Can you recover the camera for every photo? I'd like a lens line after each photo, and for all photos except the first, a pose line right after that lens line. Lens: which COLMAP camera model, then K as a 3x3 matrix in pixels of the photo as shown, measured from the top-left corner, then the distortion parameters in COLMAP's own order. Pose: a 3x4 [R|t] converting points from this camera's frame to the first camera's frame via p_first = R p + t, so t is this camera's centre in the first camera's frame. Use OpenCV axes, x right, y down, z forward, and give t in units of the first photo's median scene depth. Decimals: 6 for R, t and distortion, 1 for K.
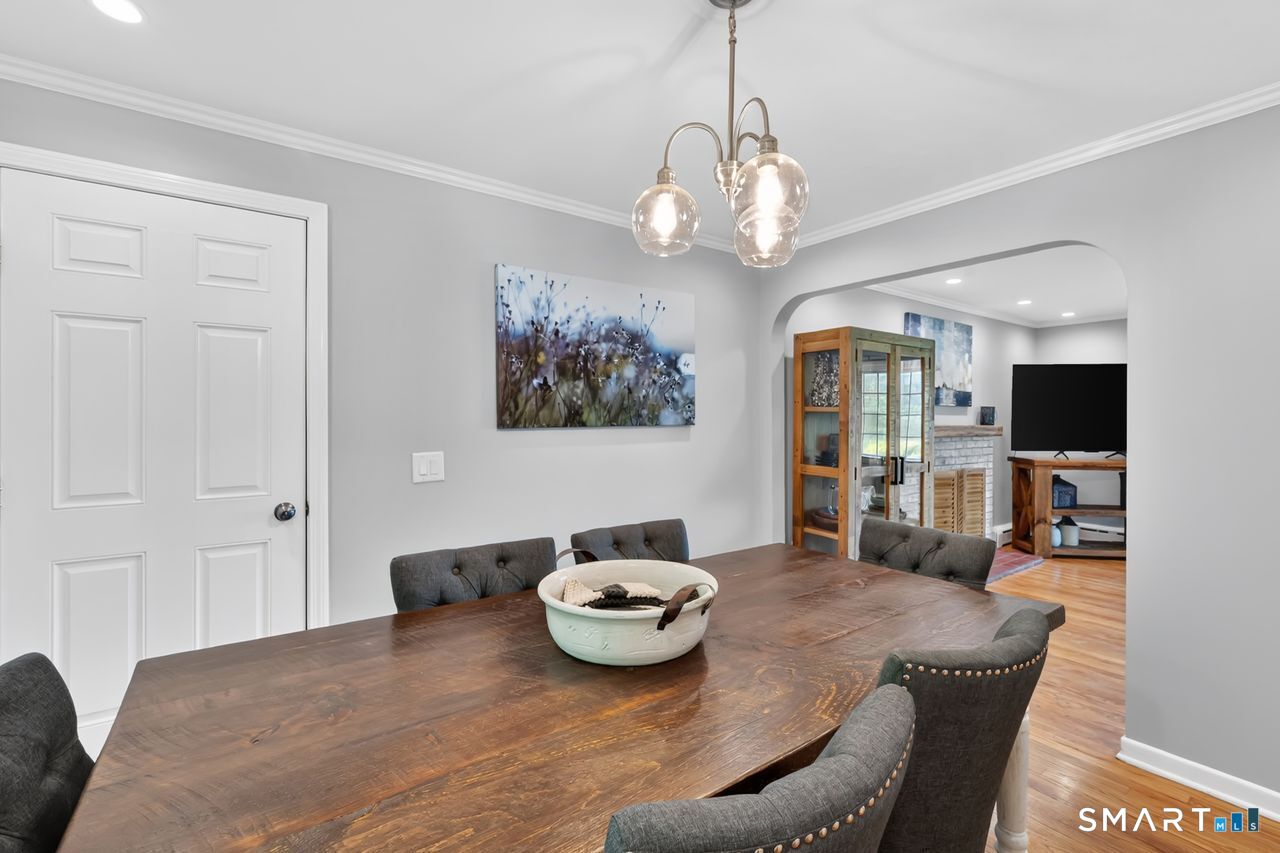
lens RADIAL K [[553.5, 0, 639.7], [0, 553.5, 420.1], [0, 0, 1]] dist [0.003465, 0.000258]
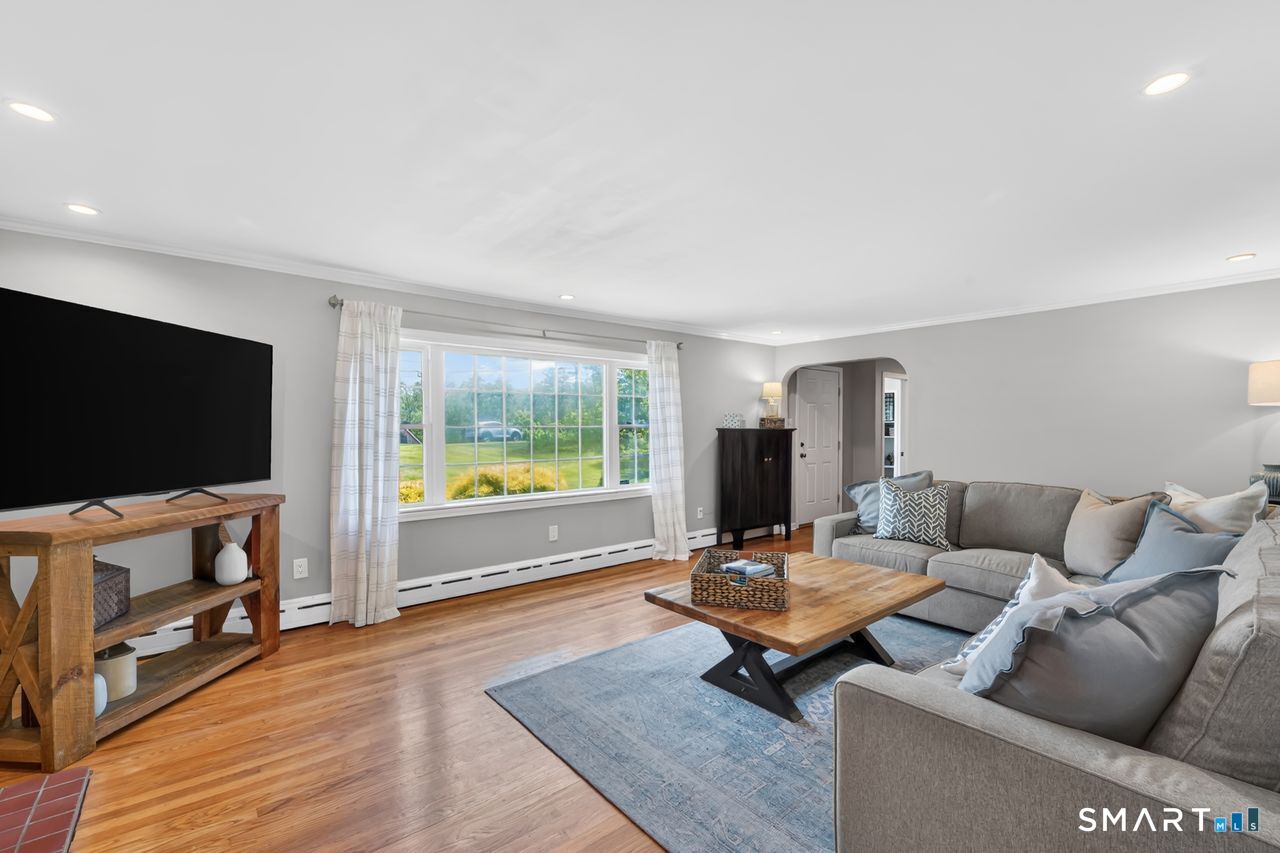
lens RADIAL K [[553.5, 0, 647.0], [0, 553.5, 434.9], [0, 0, 1]] dist [0.003465, 0.000258]
pose [[-0.061999, -0.018155, 0.997911, 0.283071], [0.013003, 0.999735, 0.018996, -0.000678], [-0.997991, 0.014153, -0.061747, 0.588252]]
